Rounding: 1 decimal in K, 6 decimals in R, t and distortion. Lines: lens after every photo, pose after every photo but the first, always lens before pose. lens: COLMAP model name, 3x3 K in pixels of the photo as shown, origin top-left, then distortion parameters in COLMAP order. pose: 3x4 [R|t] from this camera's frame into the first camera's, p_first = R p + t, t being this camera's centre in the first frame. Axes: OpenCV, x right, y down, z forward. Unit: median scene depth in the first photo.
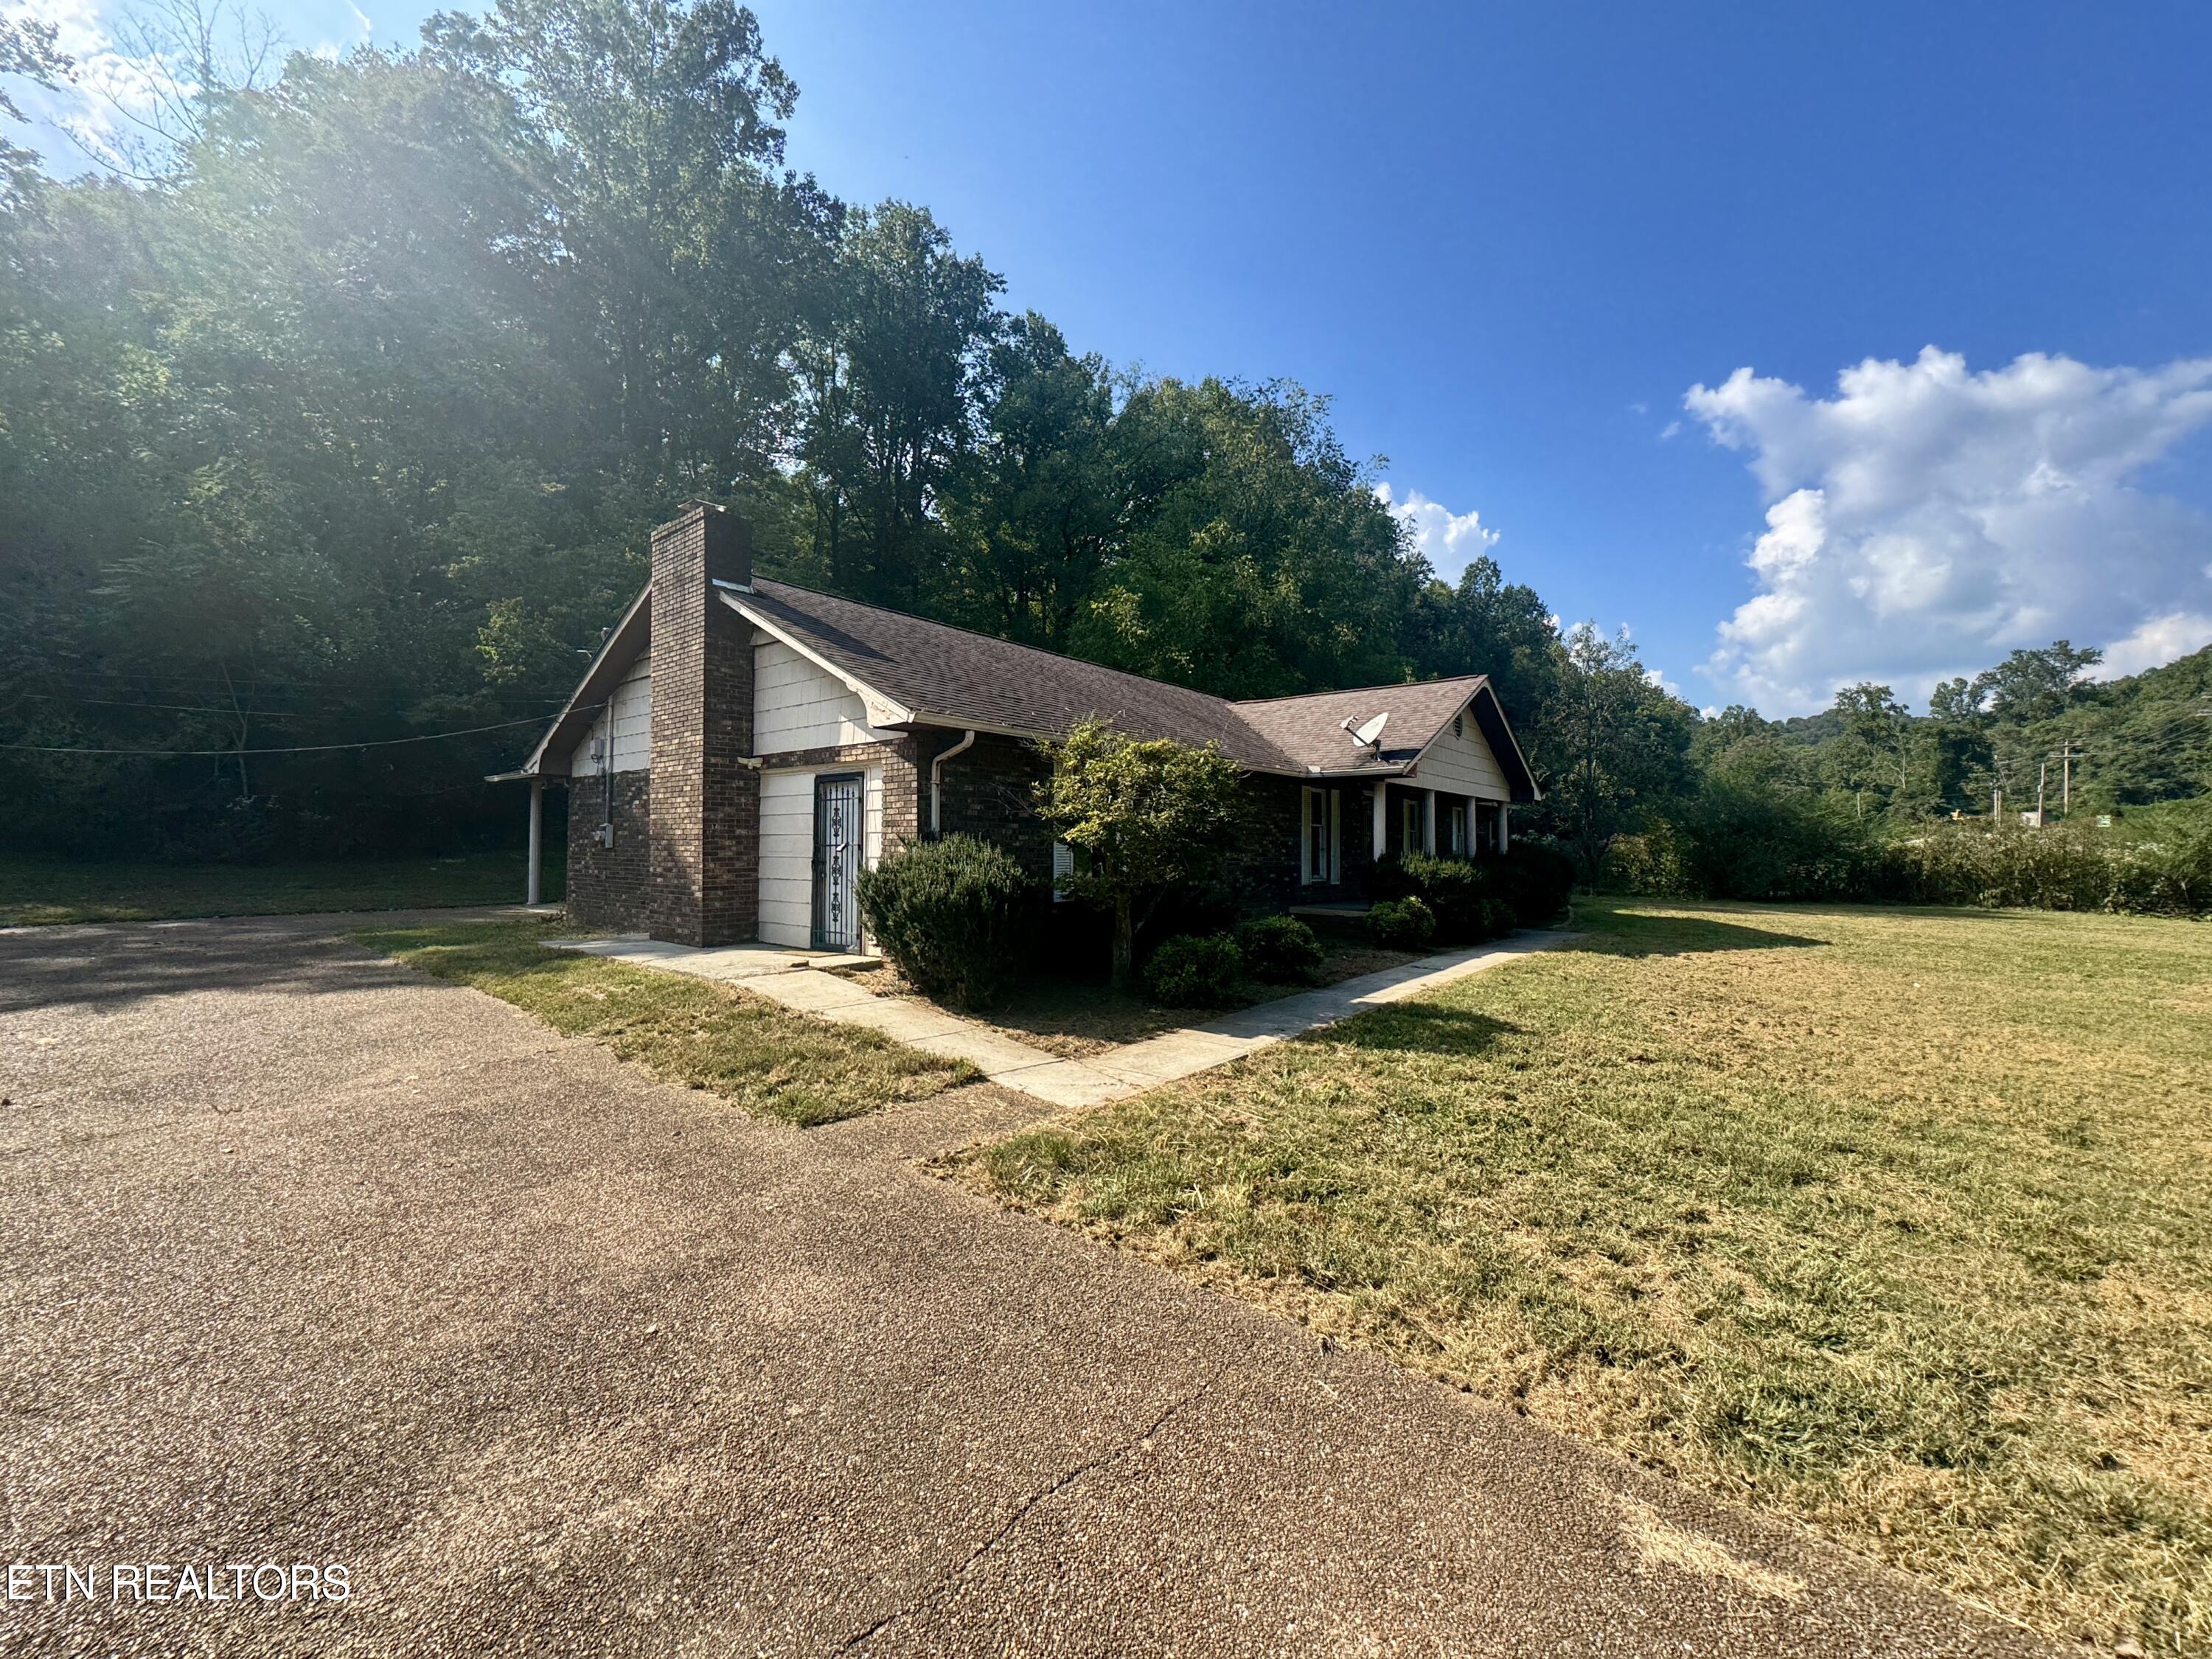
lens RADIAL K [[898.2, 0, 1107.6], [0, 898.2, 829.3], [0, 0, 1]] dist [-0.002195, -0.000324]
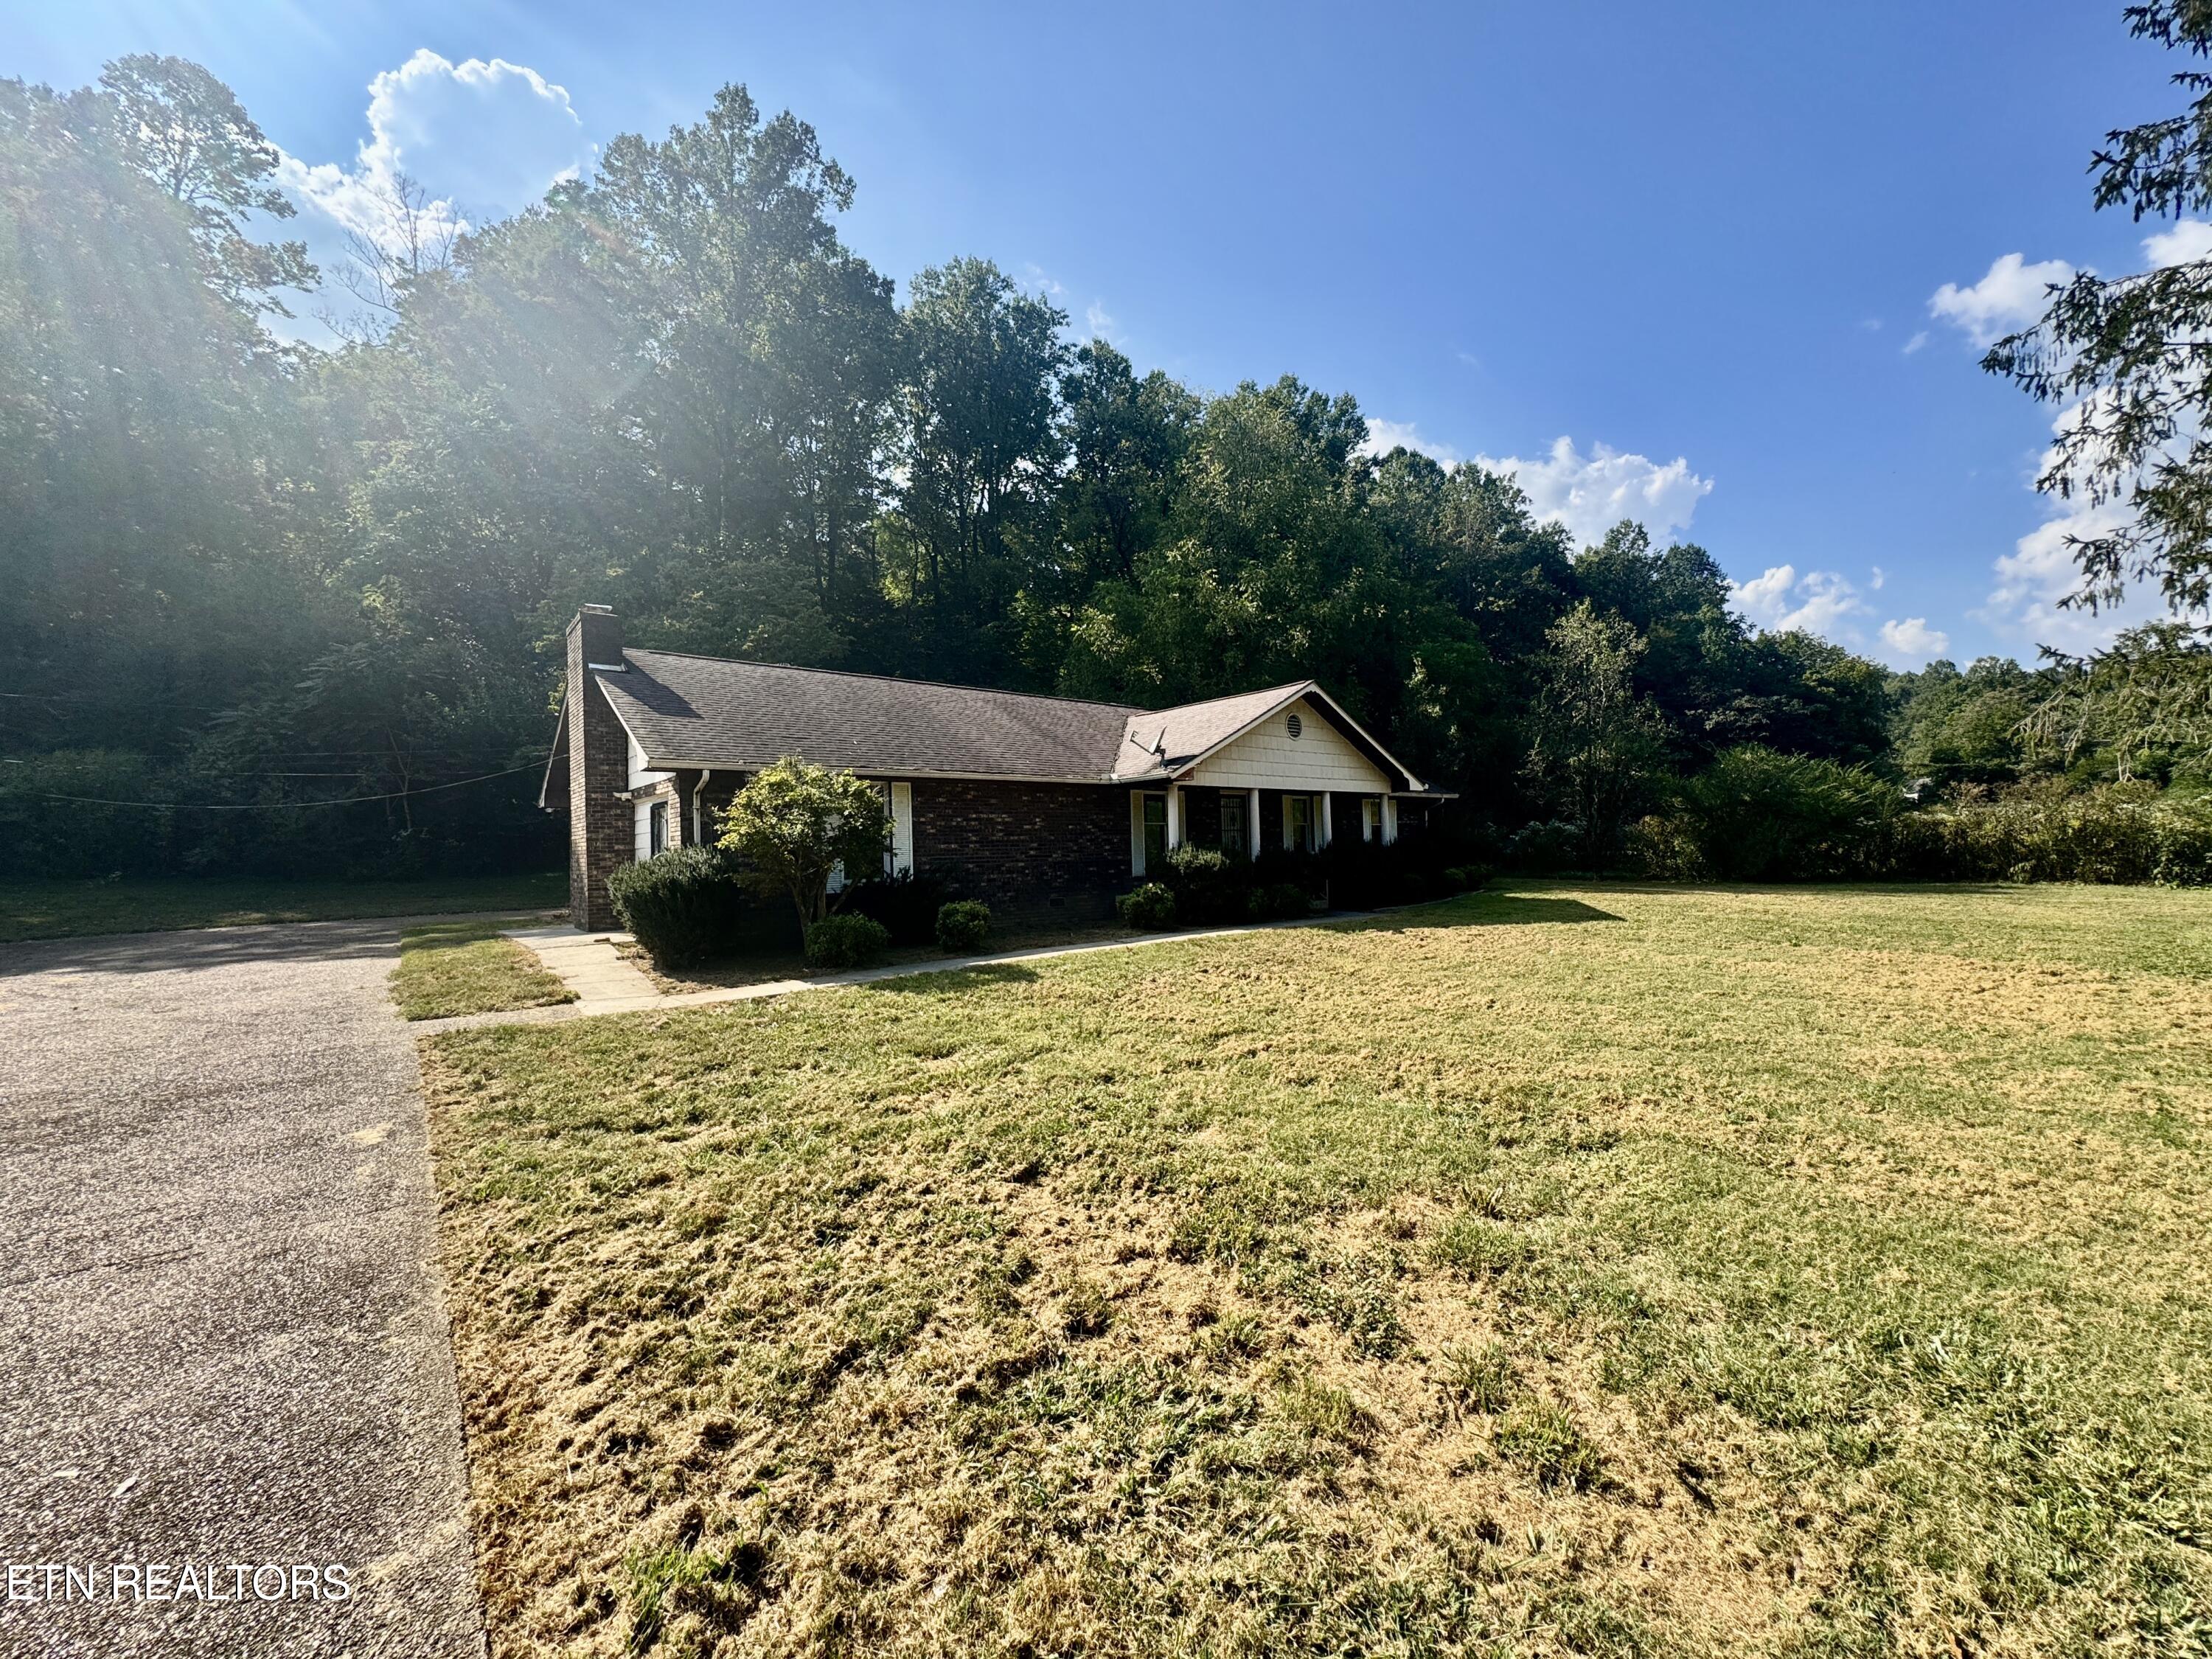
lens RADIAL K [[898.2, 0, 1101.5], [0, 898.2, 832.0], [0, 0, 1]] dist [-0.002195, -0.000324]
pose [[0.979910, -0.034943, -0.196356, 0.158536], [0.035496, 0.999370, -0.000701, 0.001820], [0.196257, -0.006283, 0.980532, -0.051357]]
